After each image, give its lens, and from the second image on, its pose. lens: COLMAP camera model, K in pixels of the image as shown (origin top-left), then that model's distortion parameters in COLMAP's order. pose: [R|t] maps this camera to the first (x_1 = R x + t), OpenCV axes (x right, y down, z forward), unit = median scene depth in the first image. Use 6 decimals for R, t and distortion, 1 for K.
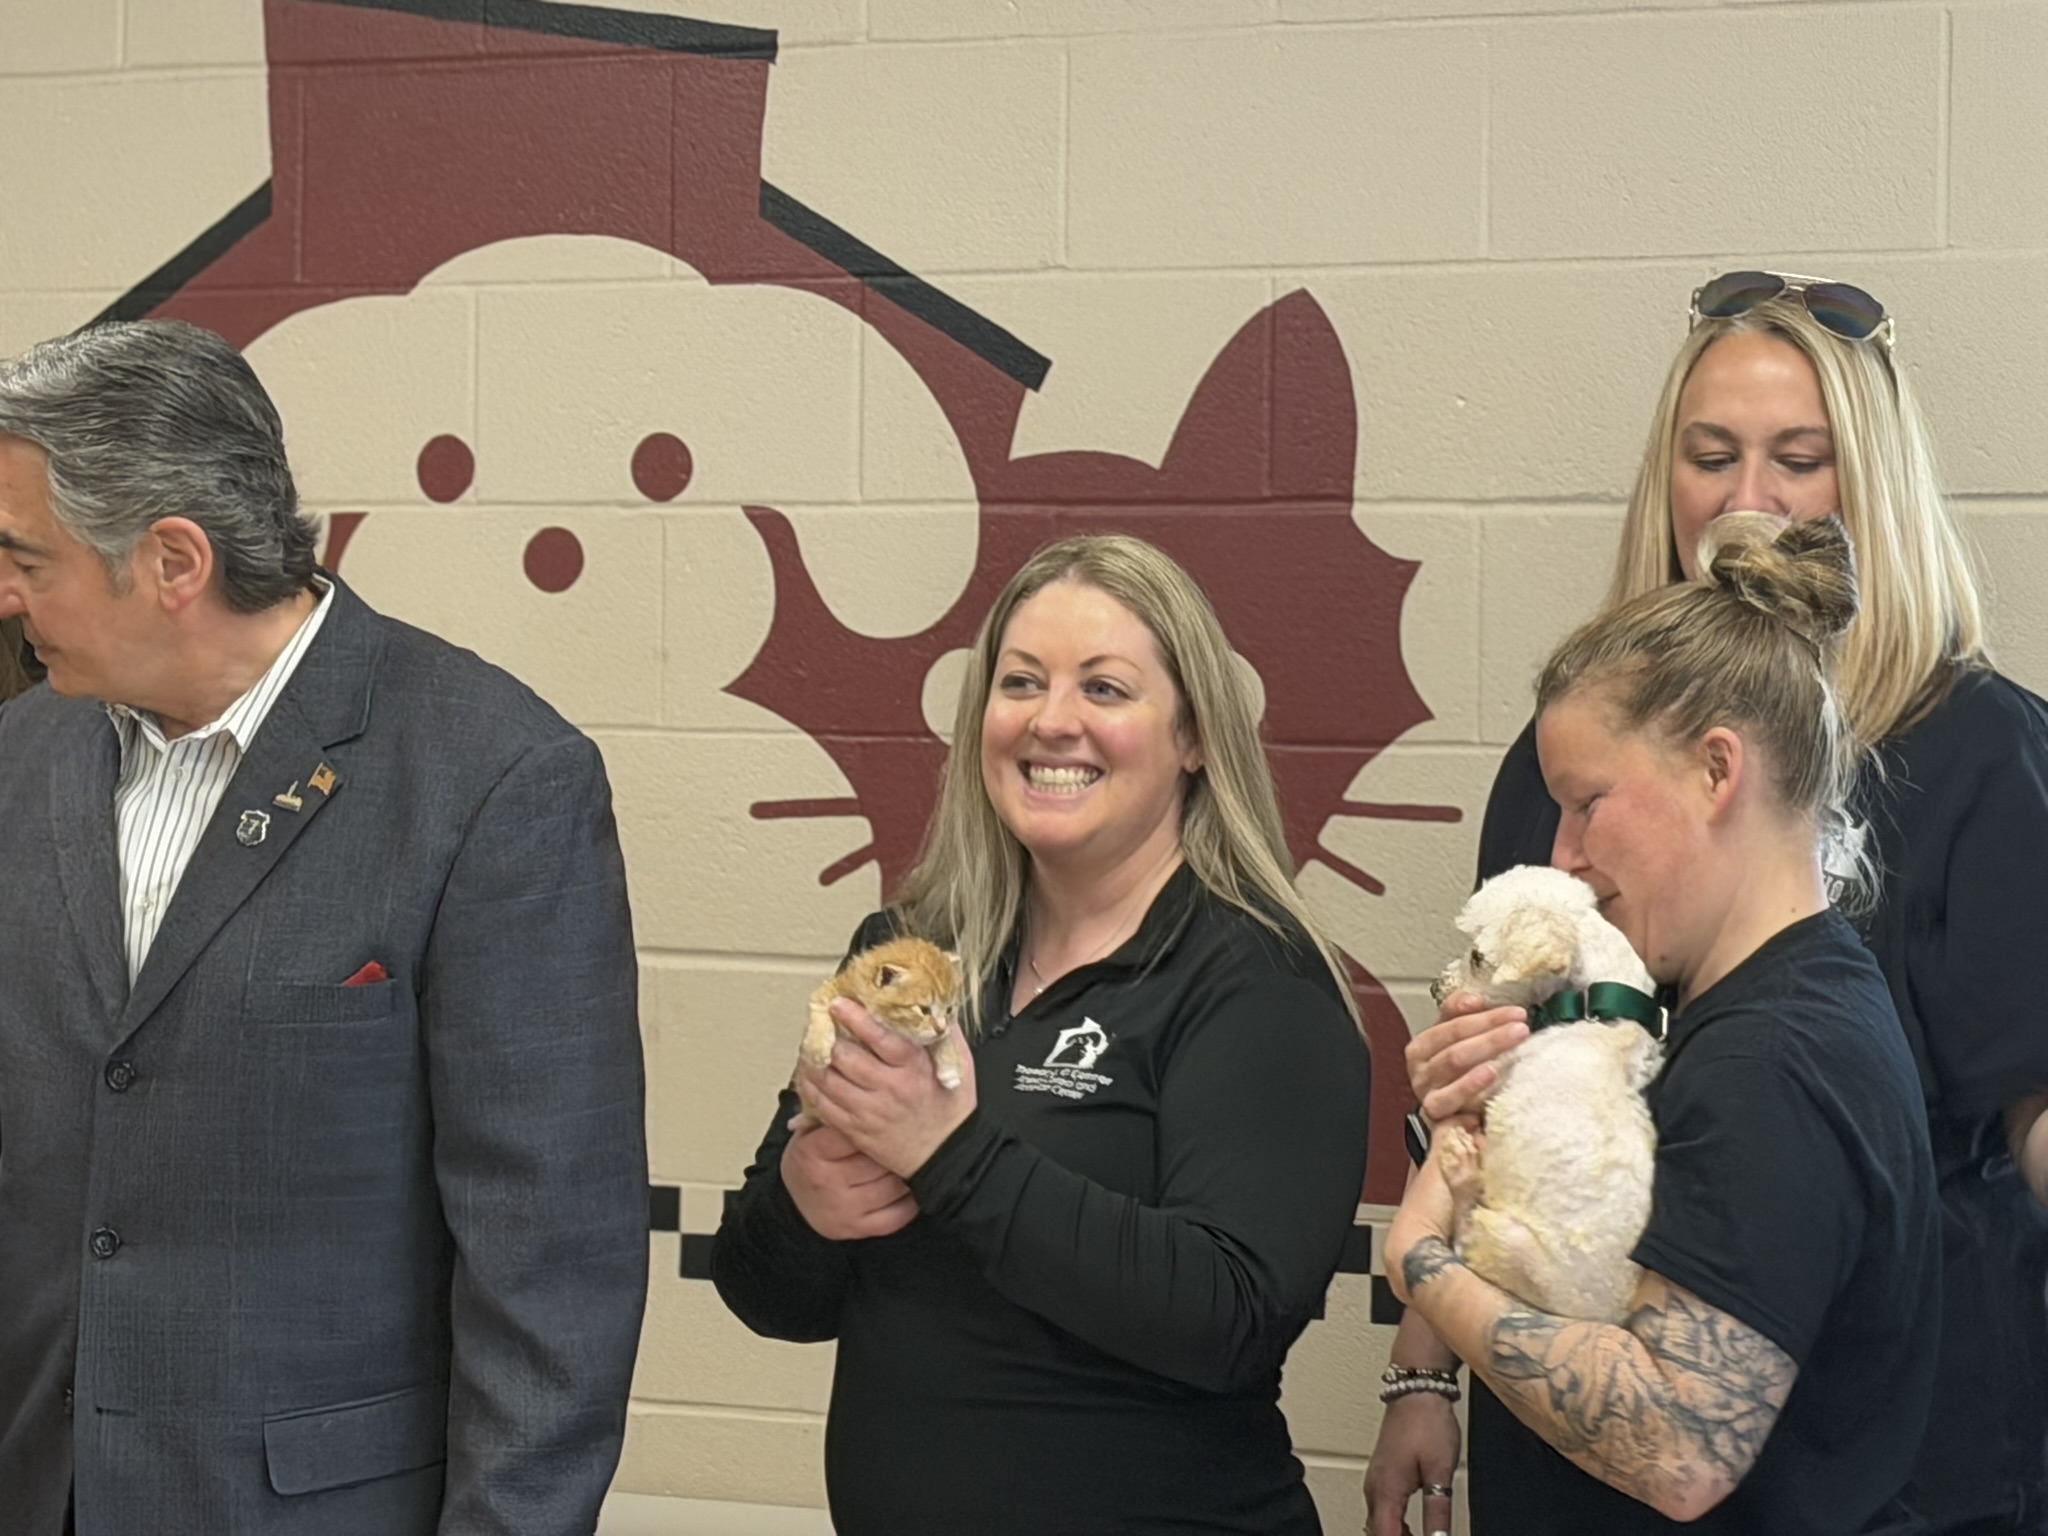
lens RADIAL K [[6035.6, 0, 1013.4], [0, 6035.6, 776.4], [0, 0, 1]] dist [0.183267, 0.000000]
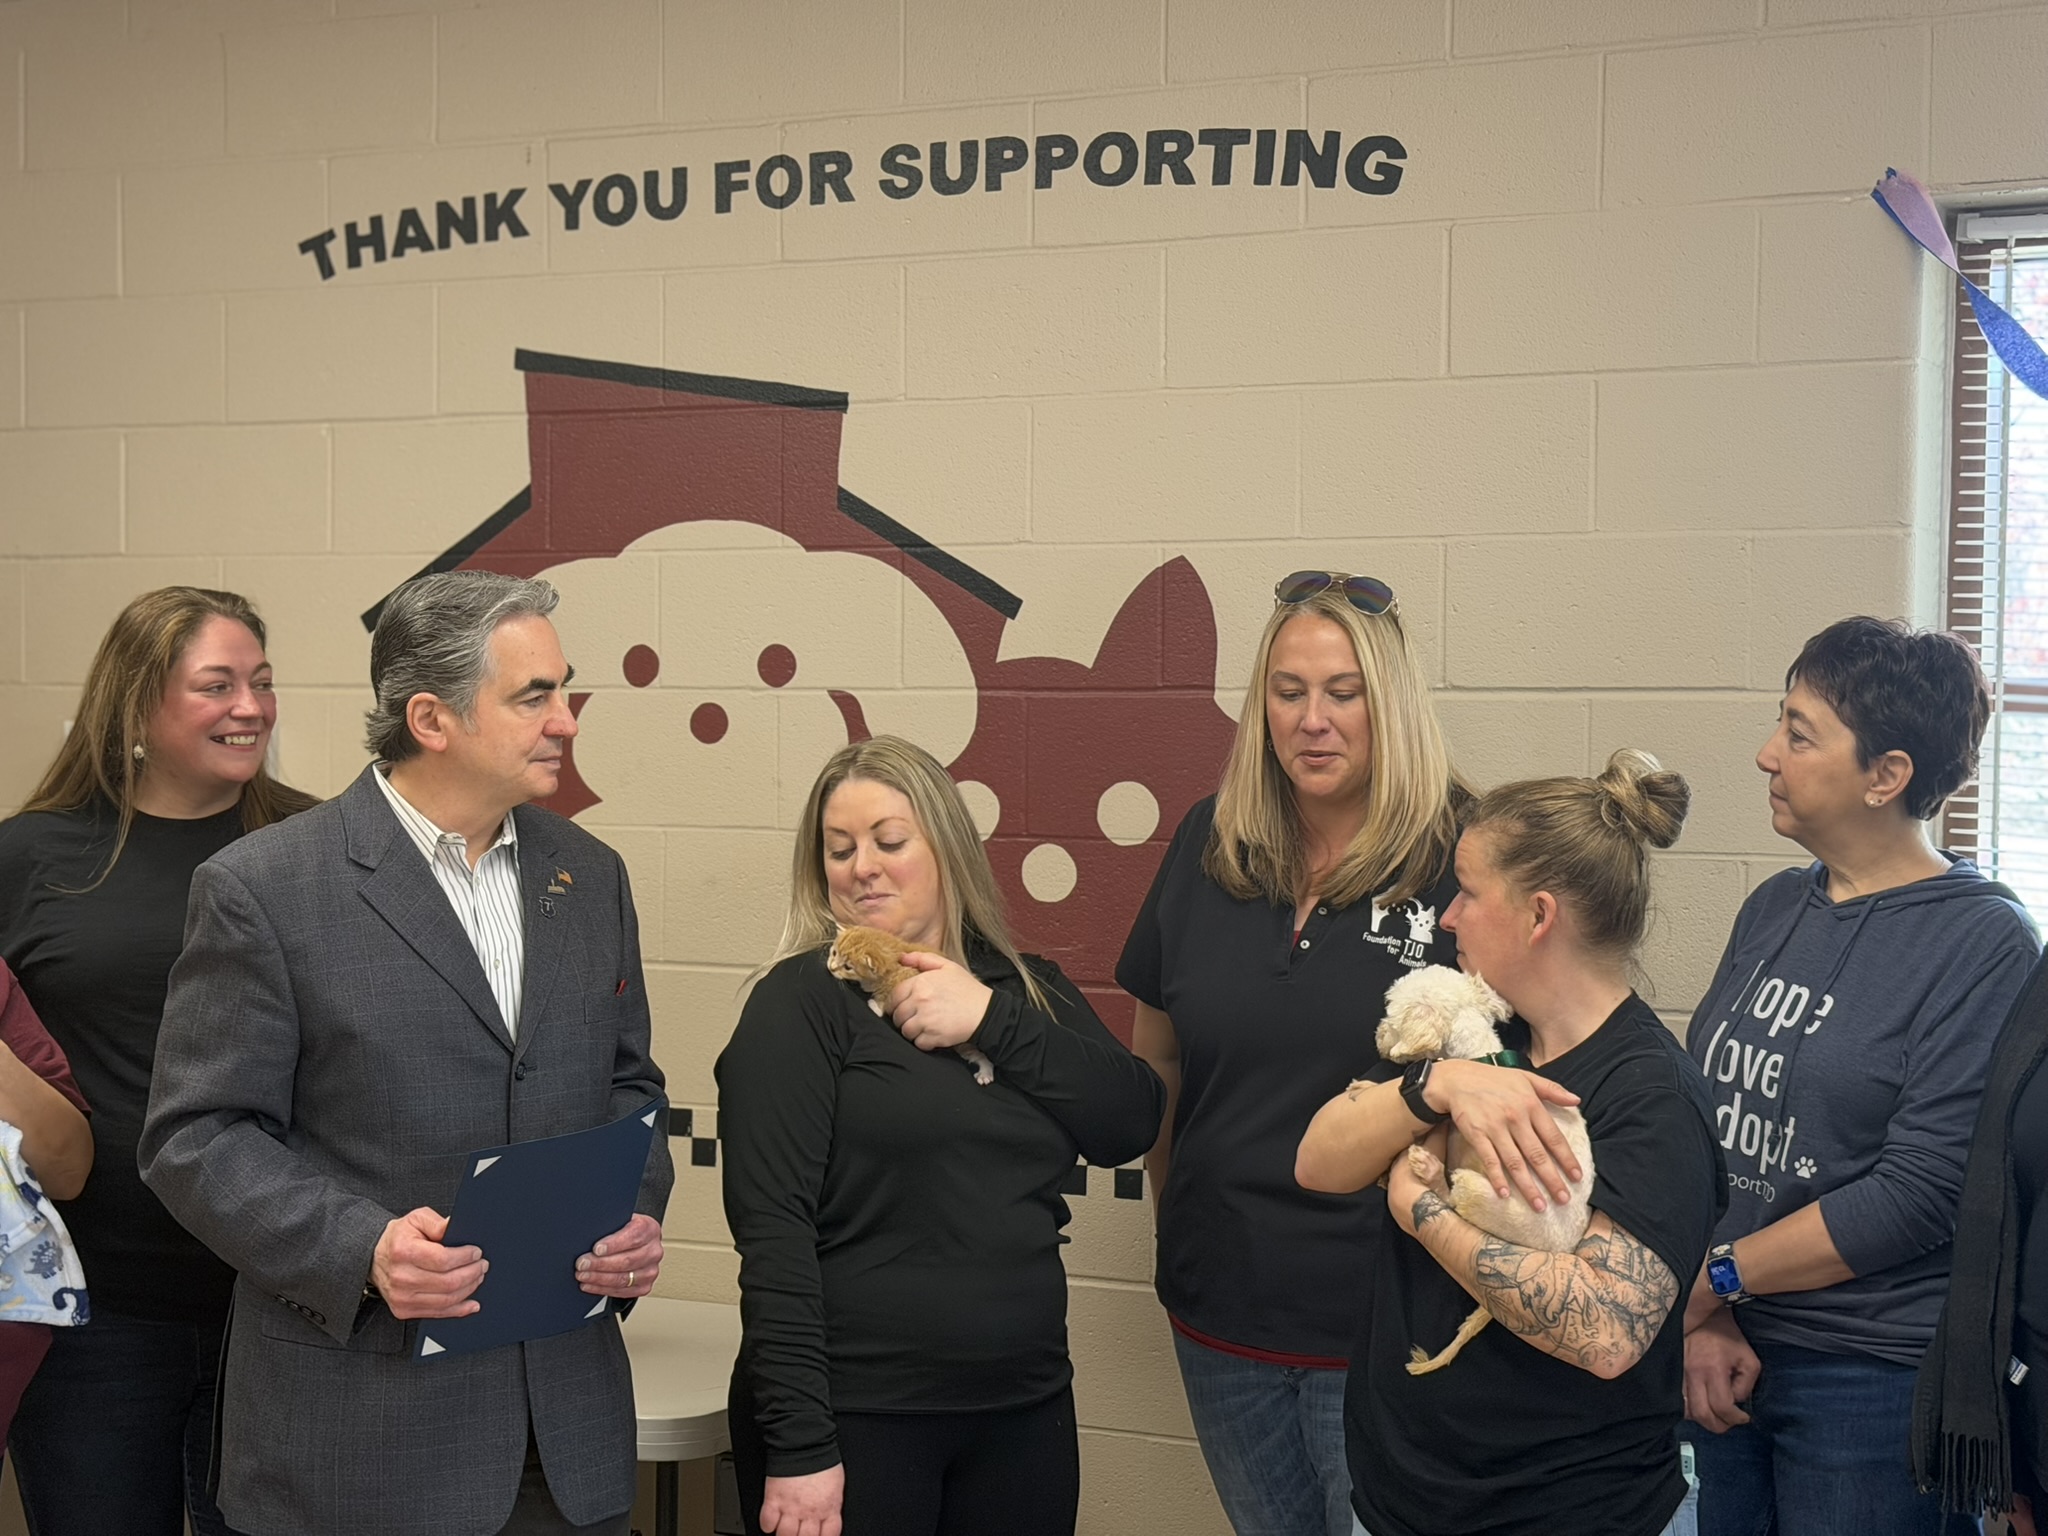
lens RADIAL K [[3325.8, 0, 999.7], [0, 3325.8, 826.4], [0, 0, 1]] dist [0.135201, 0.000000]
pose [[0.999805, -0.002792, 0.019555, -0.016575], [0.002566, 0.999929, 0.011606, -0.018865], [-0.019586, -0.011554, 0.999741, 0.118805]]
